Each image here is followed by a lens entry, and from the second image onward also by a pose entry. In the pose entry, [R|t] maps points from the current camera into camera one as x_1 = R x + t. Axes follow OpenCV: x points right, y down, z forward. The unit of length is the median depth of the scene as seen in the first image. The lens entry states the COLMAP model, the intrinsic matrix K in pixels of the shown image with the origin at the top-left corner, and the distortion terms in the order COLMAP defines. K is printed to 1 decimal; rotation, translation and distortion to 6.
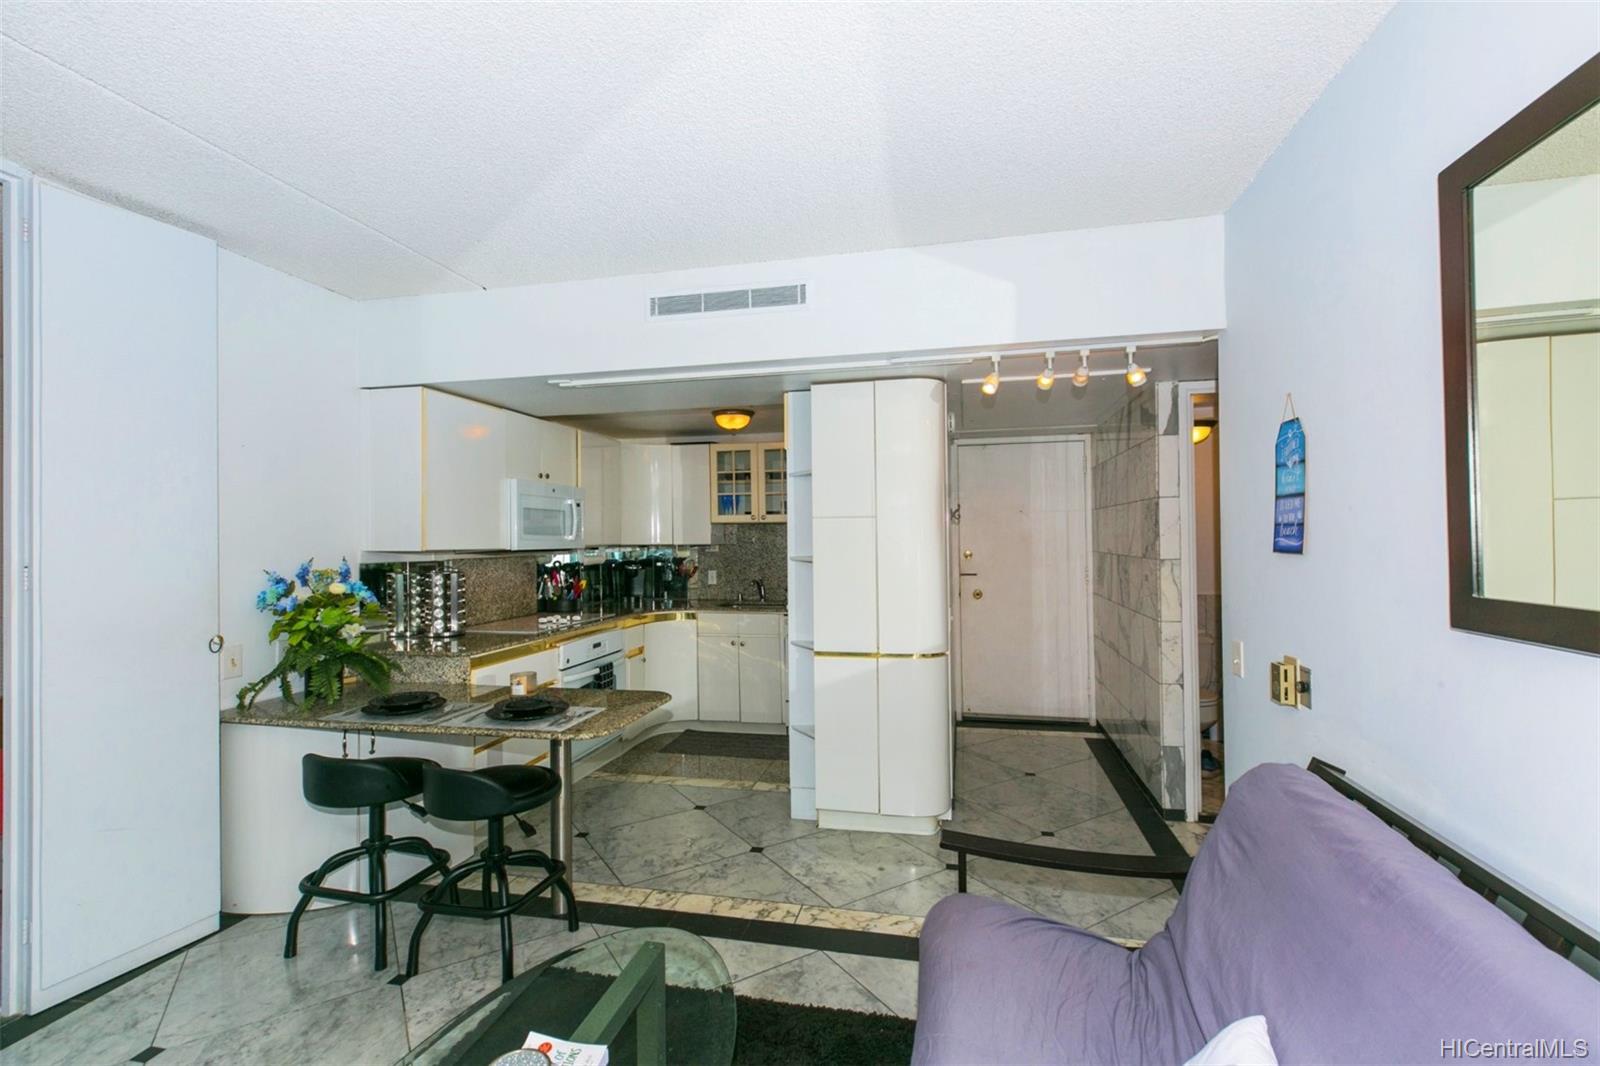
lens RADIAL K [[710.5, 0, 800.8], [0, 710.5, 531.2], [0, 0, 1]] dist [0.013225, -0.007122]
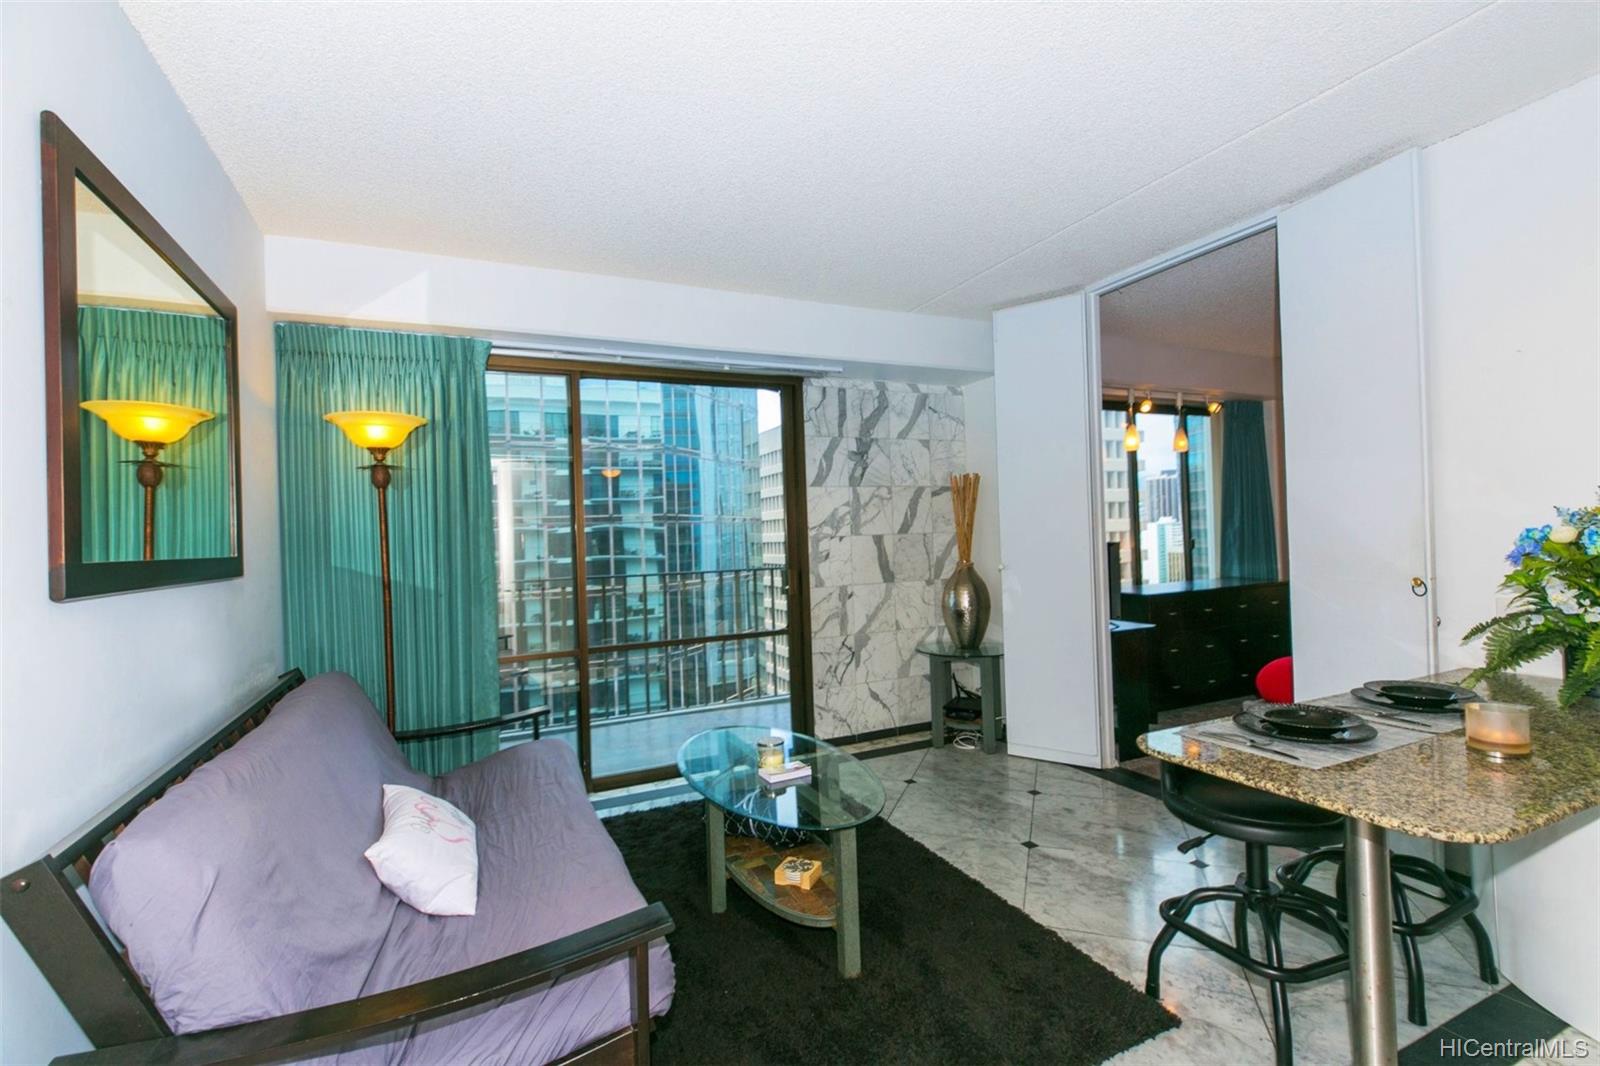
lens RADIAL K [[715.9, 0, 800.0], [0, 715.9, 533.0], [0, 0, 1]] dist [0.012657, -0.009225]
pose [[-0.793216, 0.036251, -0.607861, 0.262405], [0.047507, 0.998868, -0.002423, 0.035770], [0.607085, -0.030800, -0.794040, 0.853337]]
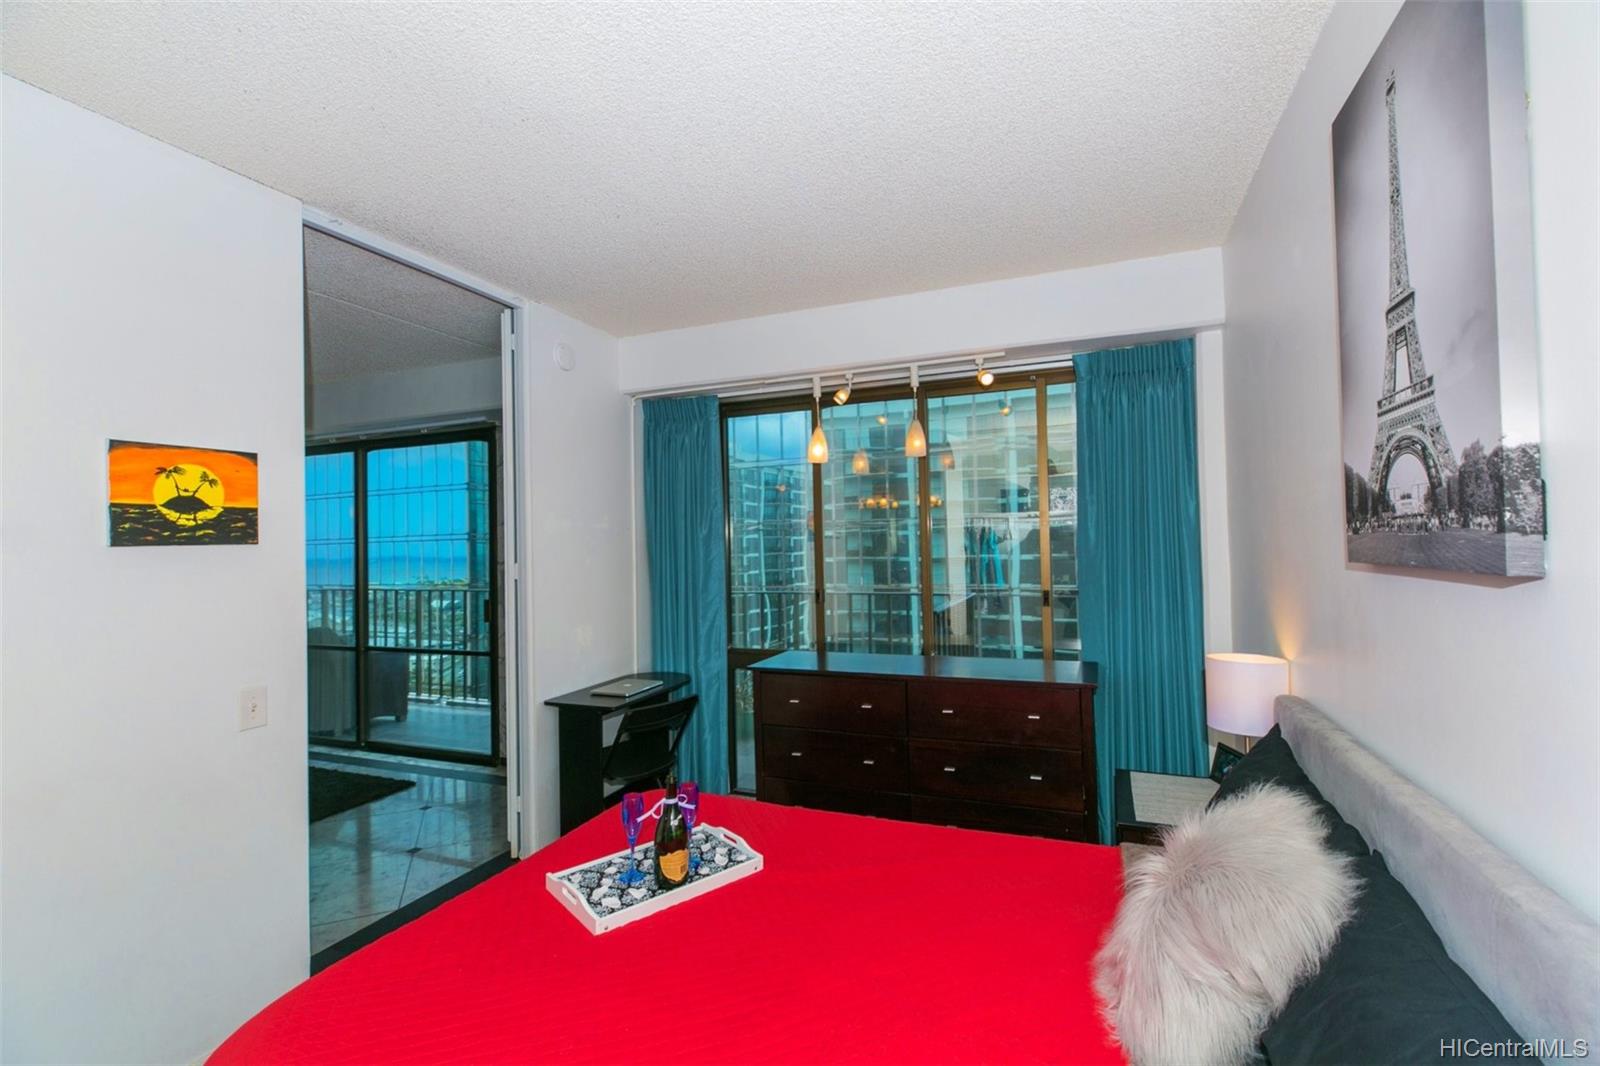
lens RADIAL K [[710.5, 0, 800.8], [0, 710.5, 531.2], [0, 0, 1]] dist [0.013225, -0.007122]
pose [[-0.986003, 0.040997, 0.161608, -1.152274], [0.037161, 0.998953, -0.026689, 0.020433], [-0.162532, -0.020310, -0.986494, 1.086626]]
